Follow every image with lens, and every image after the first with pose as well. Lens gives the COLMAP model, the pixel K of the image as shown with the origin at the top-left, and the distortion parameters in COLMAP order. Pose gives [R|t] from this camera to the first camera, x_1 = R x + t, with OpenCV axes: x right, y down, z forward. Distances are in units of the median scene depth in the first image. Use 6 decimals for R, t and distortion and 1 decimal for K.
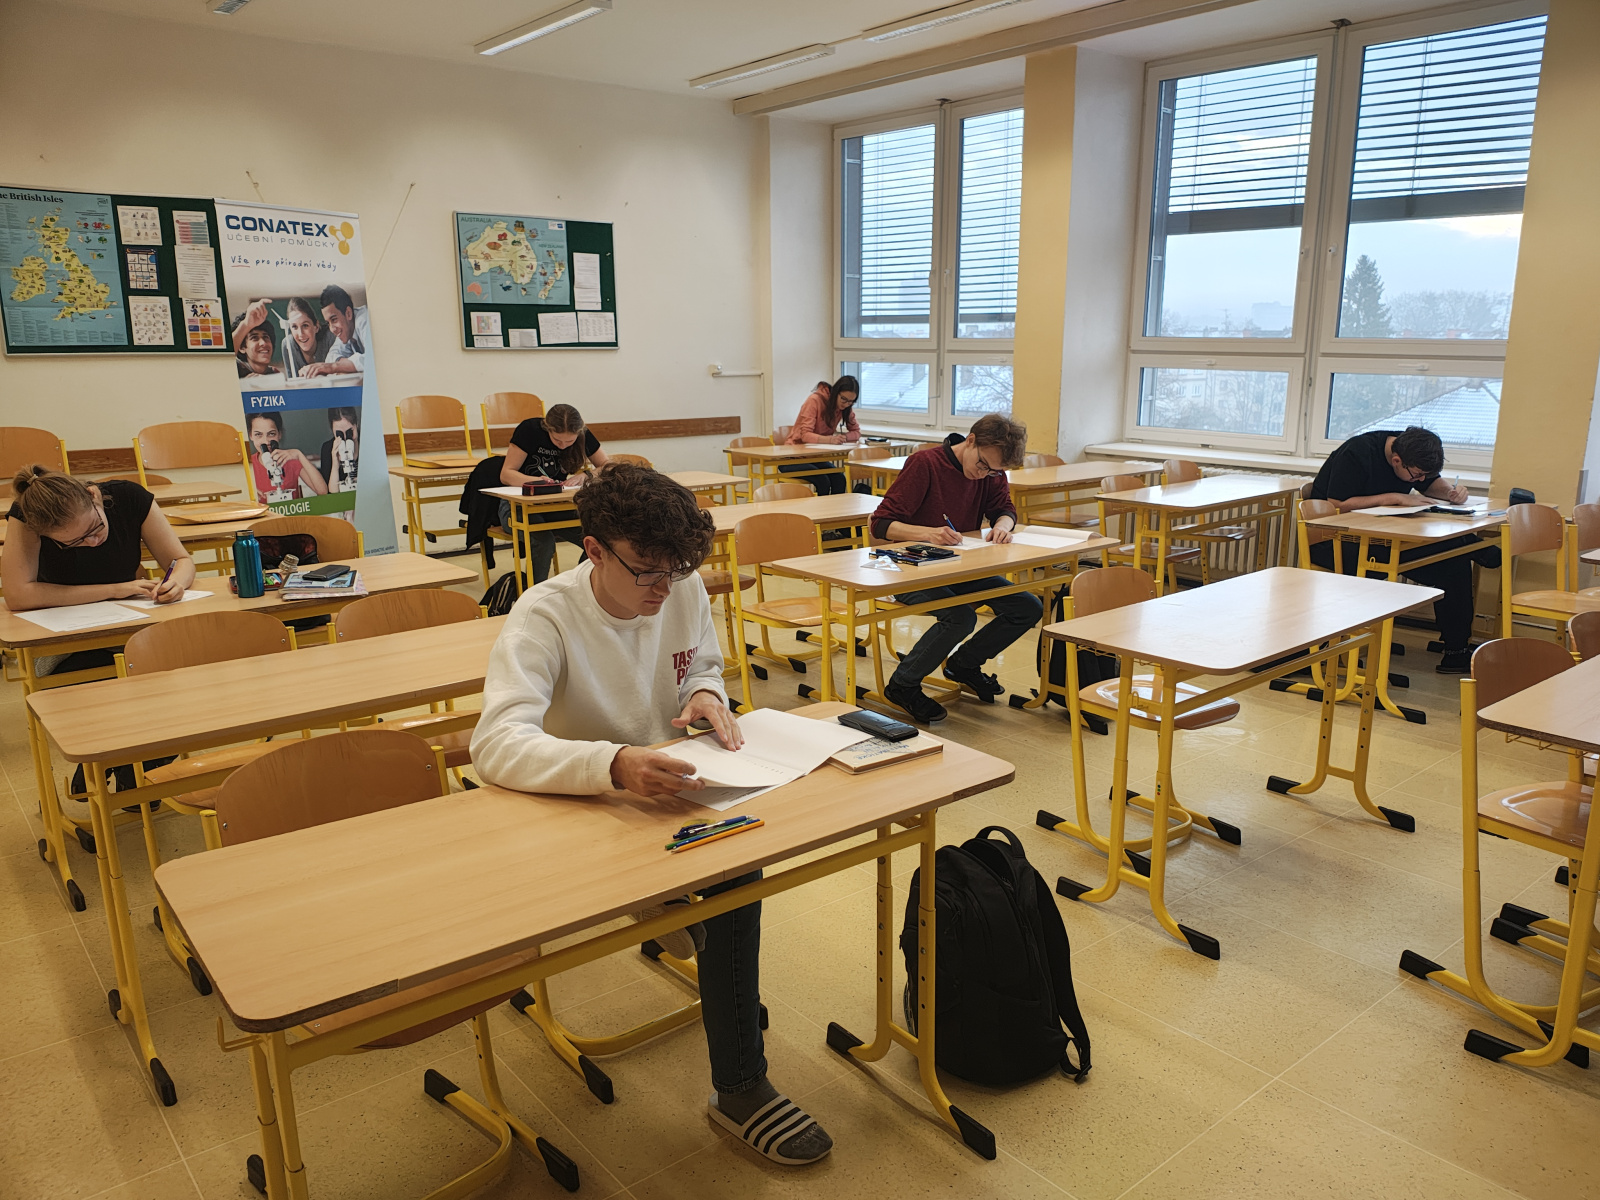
lens RADIAL K [[1184.6, 0, 822.2], [0, 1184.6, 619.0], [0, 0, 1]] dist [0.034551, -0.077236]
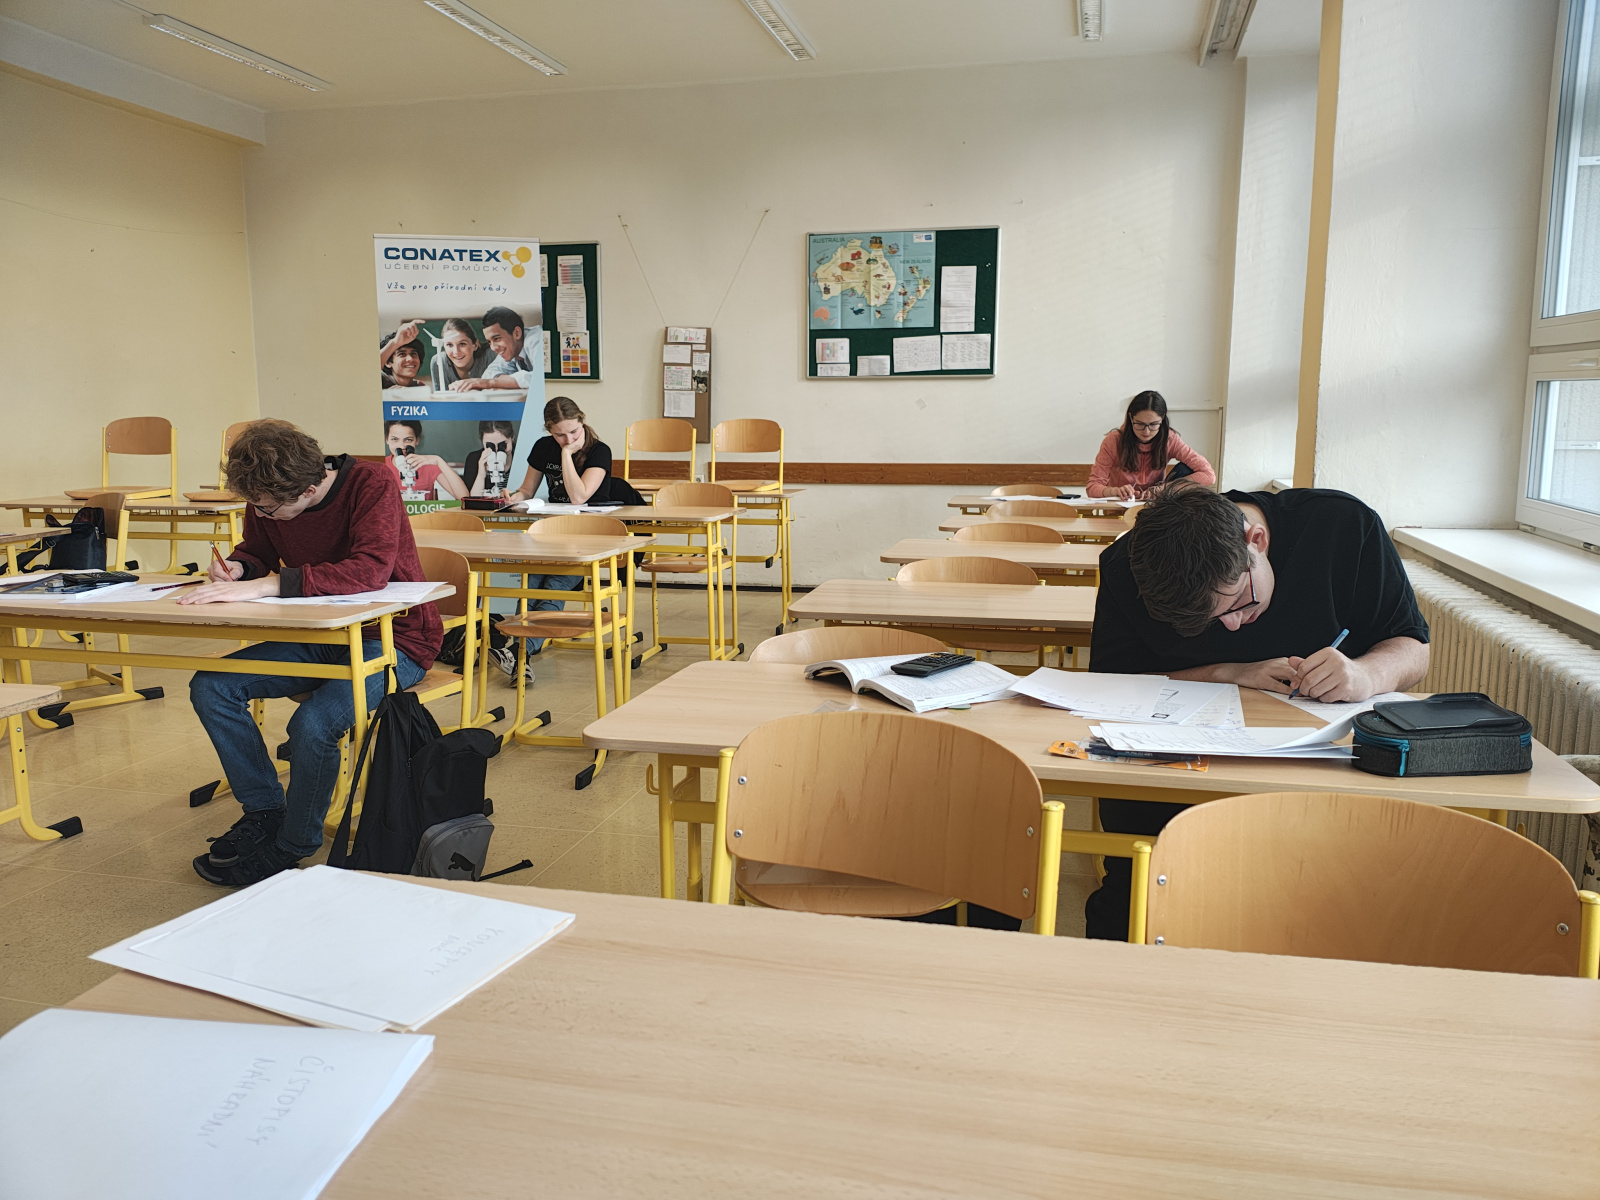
lens RADIAL K [[1184.6, 0, 811.9], [0, 1184.6, 627.9], [0, 0, 1]] dist [0.034551, -0.077236]
pose [[0.605425, 0.144703, -0.782638, 0.652725], [-0.186473, 0.981753, 0.037268, -0.092430], [0.773750, 0.123378, 0.621361, 0.606935]]
